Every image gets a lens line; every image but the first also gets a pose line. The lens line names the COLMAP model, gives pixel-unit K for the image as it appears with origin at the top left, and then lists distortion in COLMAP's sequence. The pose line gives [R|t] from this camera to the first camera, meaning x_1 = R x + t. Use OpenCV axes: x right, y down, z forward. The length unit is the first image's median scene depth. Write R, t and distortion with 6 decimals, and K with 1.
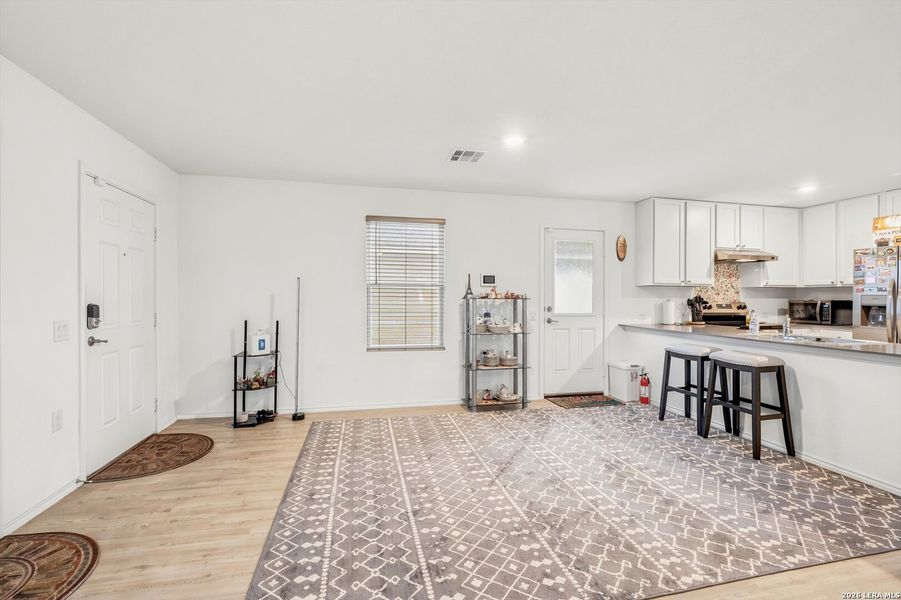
lens RADIAL K [[396.0, 0, 450.5], [0, 396.0, 300.0], [0, 0, 1]] dist [-0.009938, -0.000593]
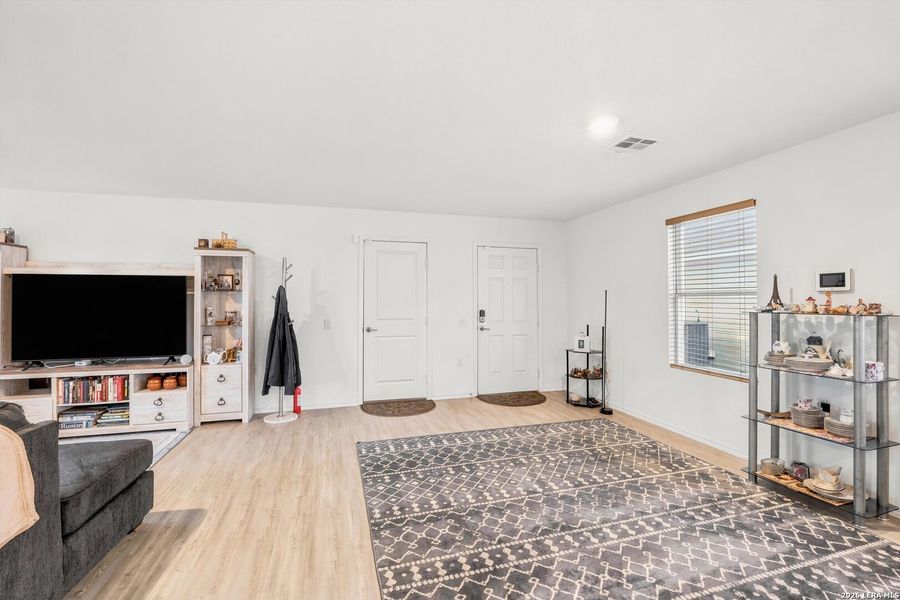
lens RADIAL K [[395.6, 0, 450.0], [0, 395.6, 300.0], [0, 0, 1]] dist [-0.009938, -0.000593]
pose [[0.066664, -0.006041, -0.997757, 0.662731], [-0.005938, 0.999962, -0.006451, -0.016476], [0.997758, 0.006355, 0.066625, 0.423757]]
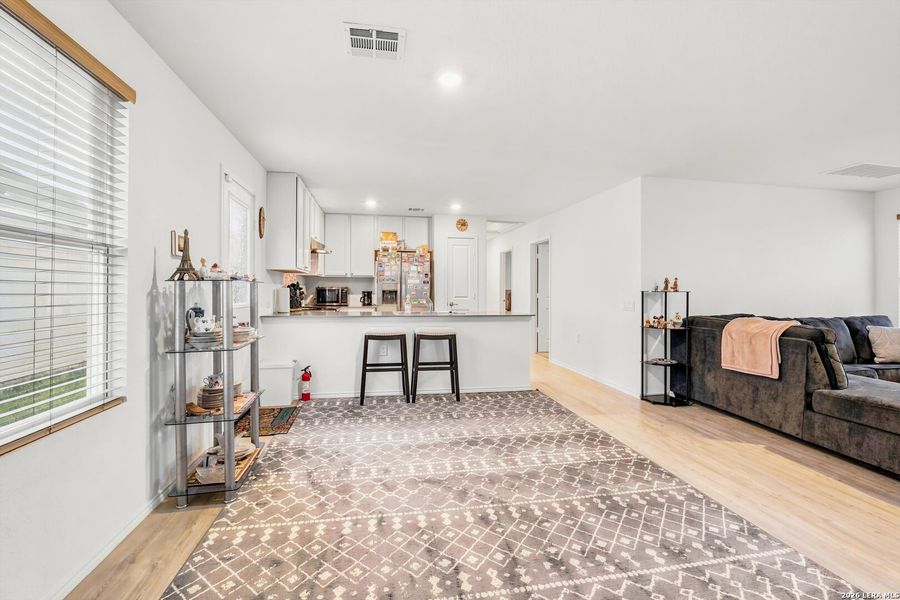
lens RADIAL K [[405.2, 0, 447.2], [0, 405.2, 287.8], [0, 0, 1]] dist [-0.010291, -0.000458]
pose [[0.043932, 0.002392, 0.999032, -0.437031], [0.000893, 0.999997, -0.002433, 0.006917], [-0.999034, 0.000999, 0.043930, 0.663315]]
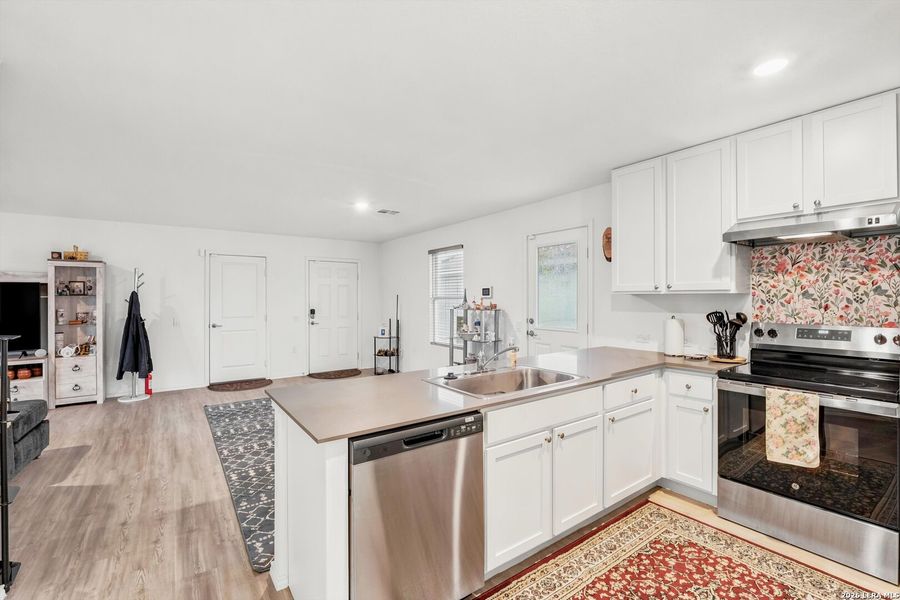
lens RADIAL K [[395.6, 0, 450.0], [0, 395.6, 300.0], [0, 0, 1]] dist [-0.009938, -0.000593]
pose [[0.386902, -0.002661, -0.922117, 1.142431], [-0.001667, 0.999992, -0.003586, -0.025950], [0.922119, 0.002924, 0.386895, 0.498790]]
